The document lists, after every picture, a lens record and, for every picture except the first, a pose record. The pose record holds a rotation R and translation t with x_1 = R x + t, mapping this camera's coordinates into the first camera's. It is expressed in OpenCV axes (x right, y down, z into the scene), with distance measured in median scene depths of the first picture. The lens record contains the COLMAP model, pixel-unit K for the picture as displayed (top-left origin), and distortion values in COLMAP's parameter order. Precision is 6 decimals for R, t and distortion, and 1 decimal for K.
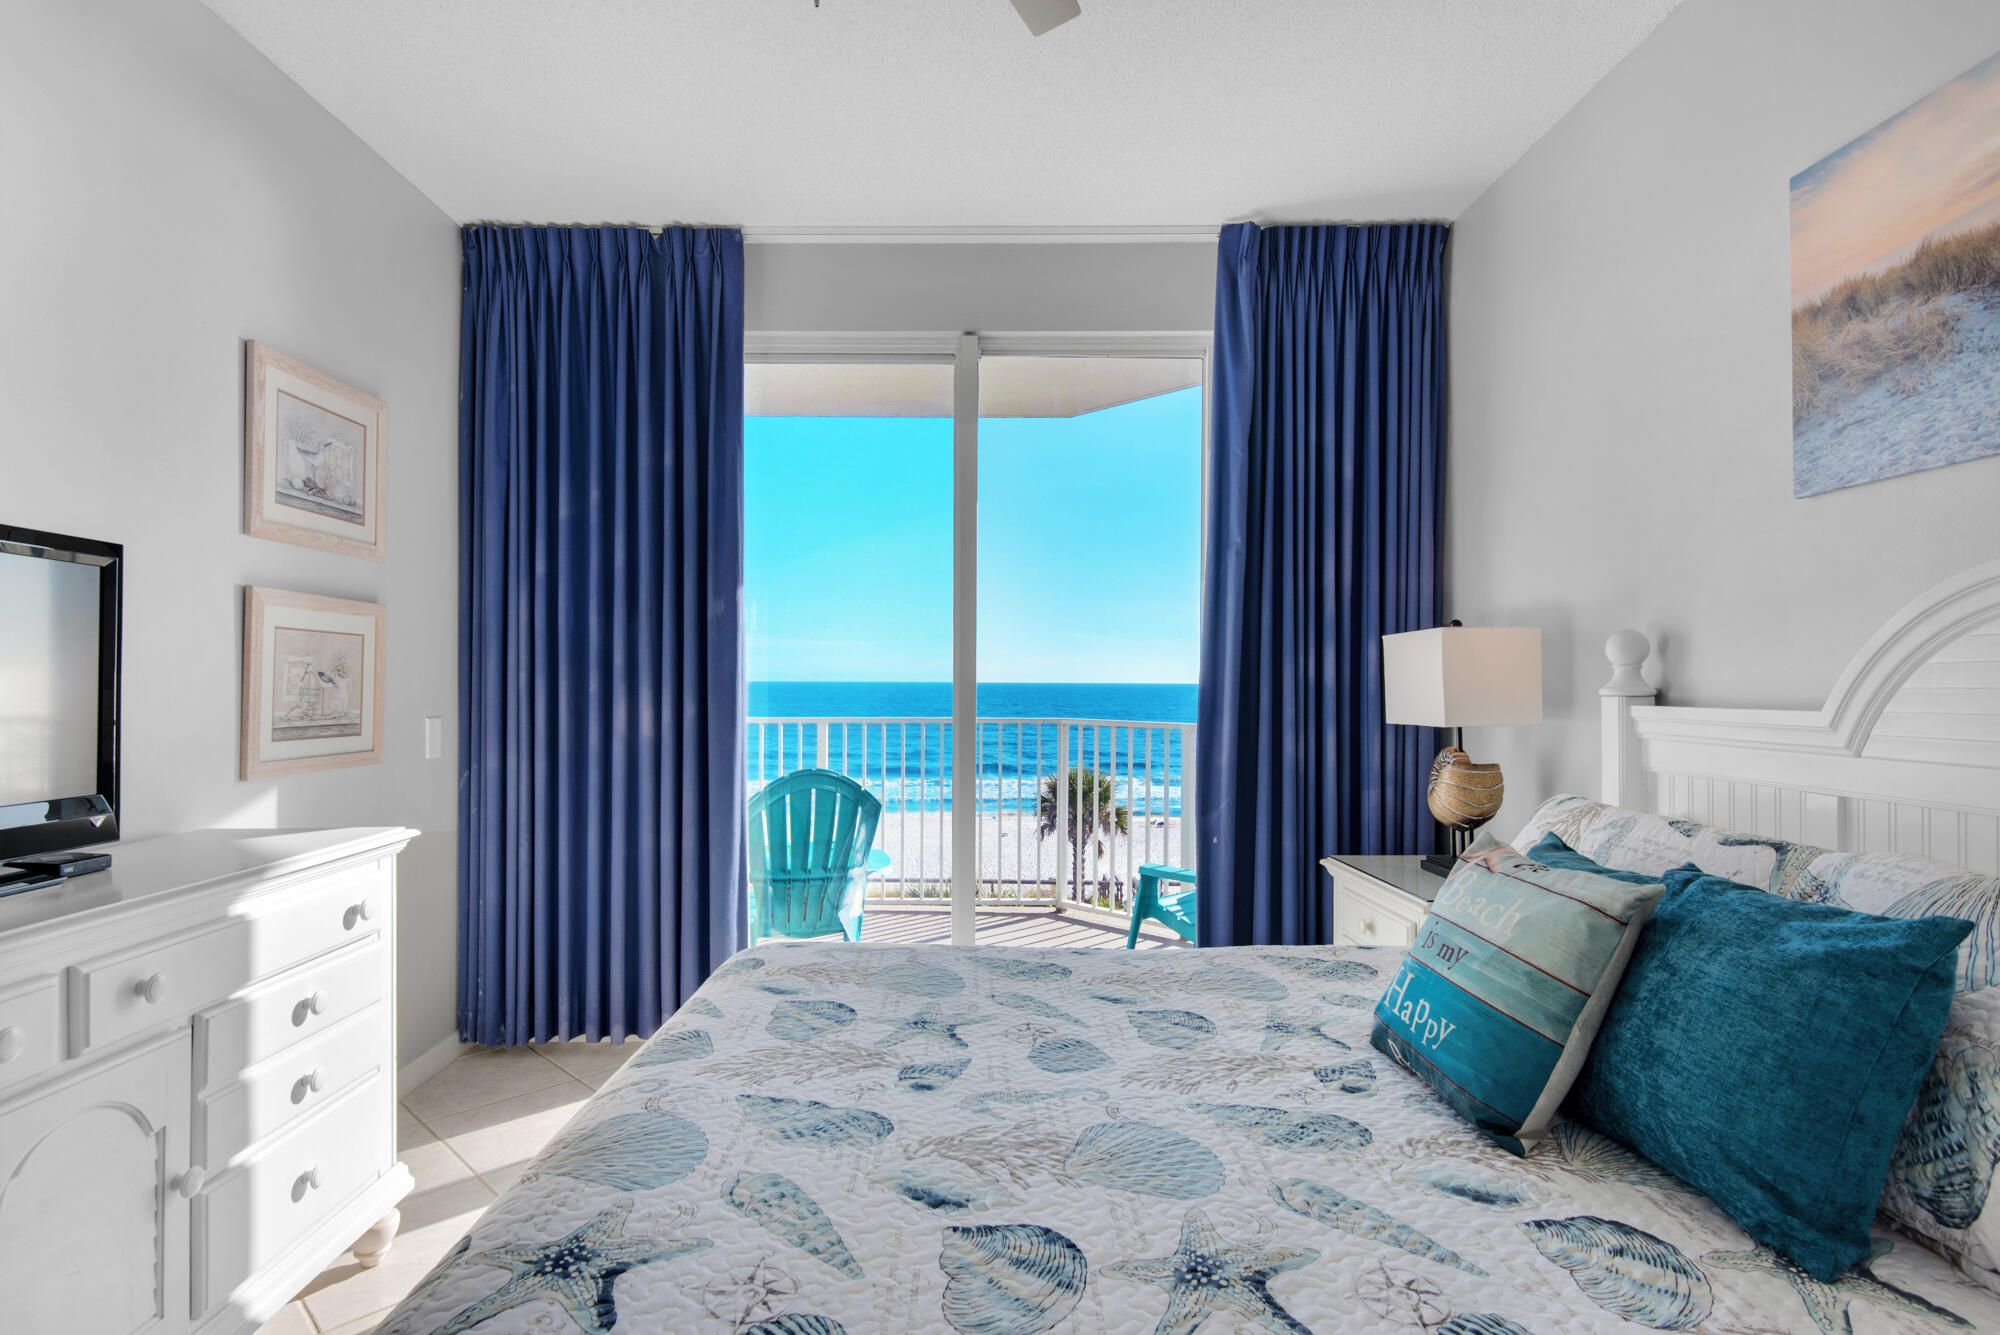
lens RADIAL K [[1000.5, 0, 992.5], [0, 1000.5, 669.0], [0, 0, 1]] dist [0.017535, -0.004461]
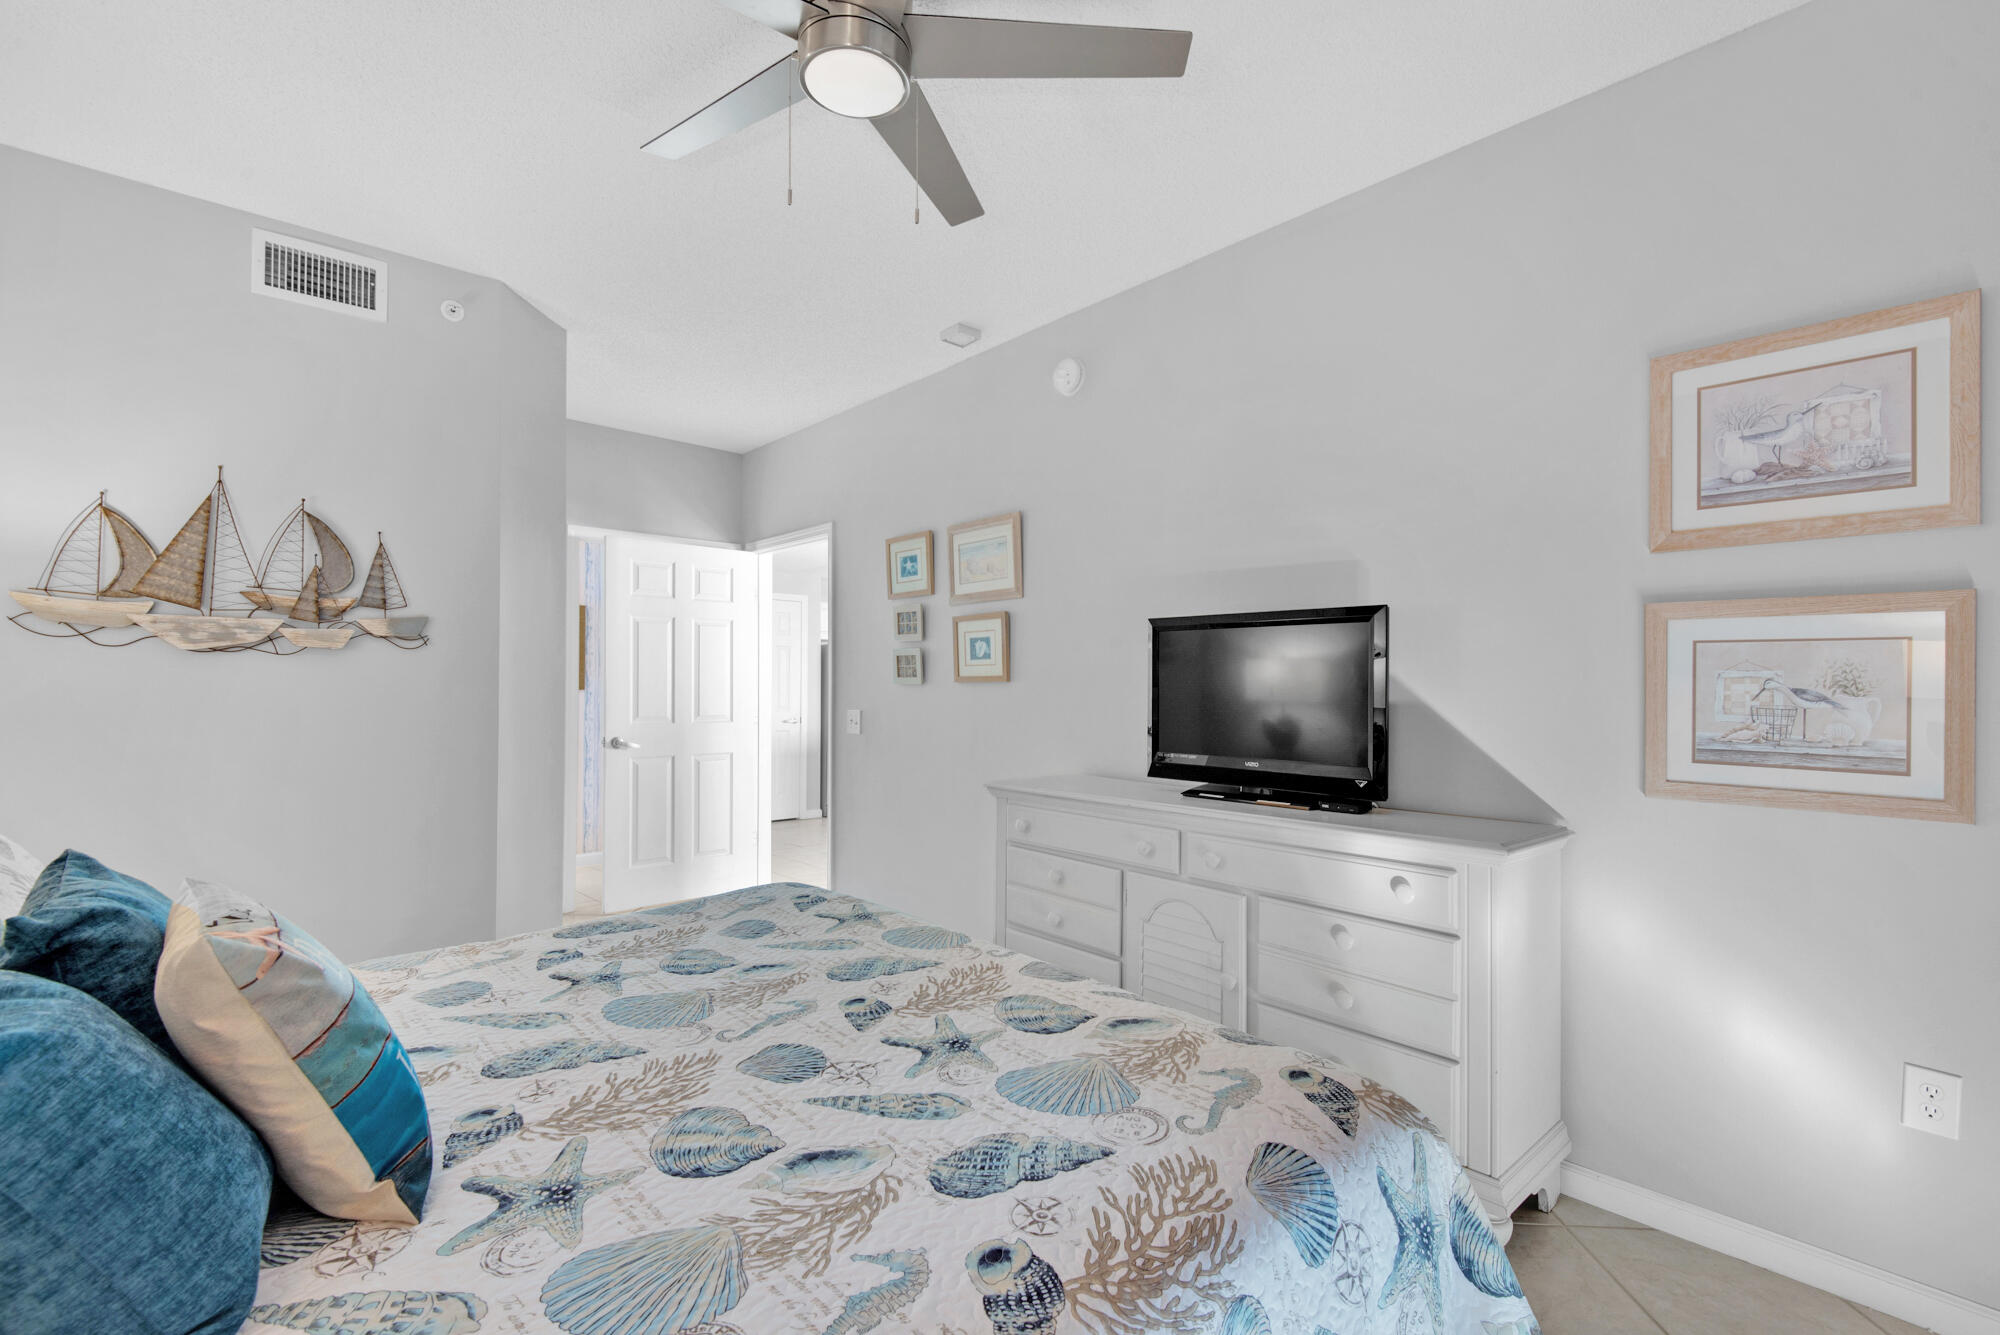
lens RADIAL K [[906.4, 0, 988.4], [0, 906.4, 682.1], [0, 0, 1]] dist [-0.000588, -0.003920]
pose [[-0.759190, -0.009440, -0.650801, 0.311391], [-0.001613, 0.999919, -0.012623, 0.007665], [0.650867, -0.008534, -0.759143, 1.099311]]
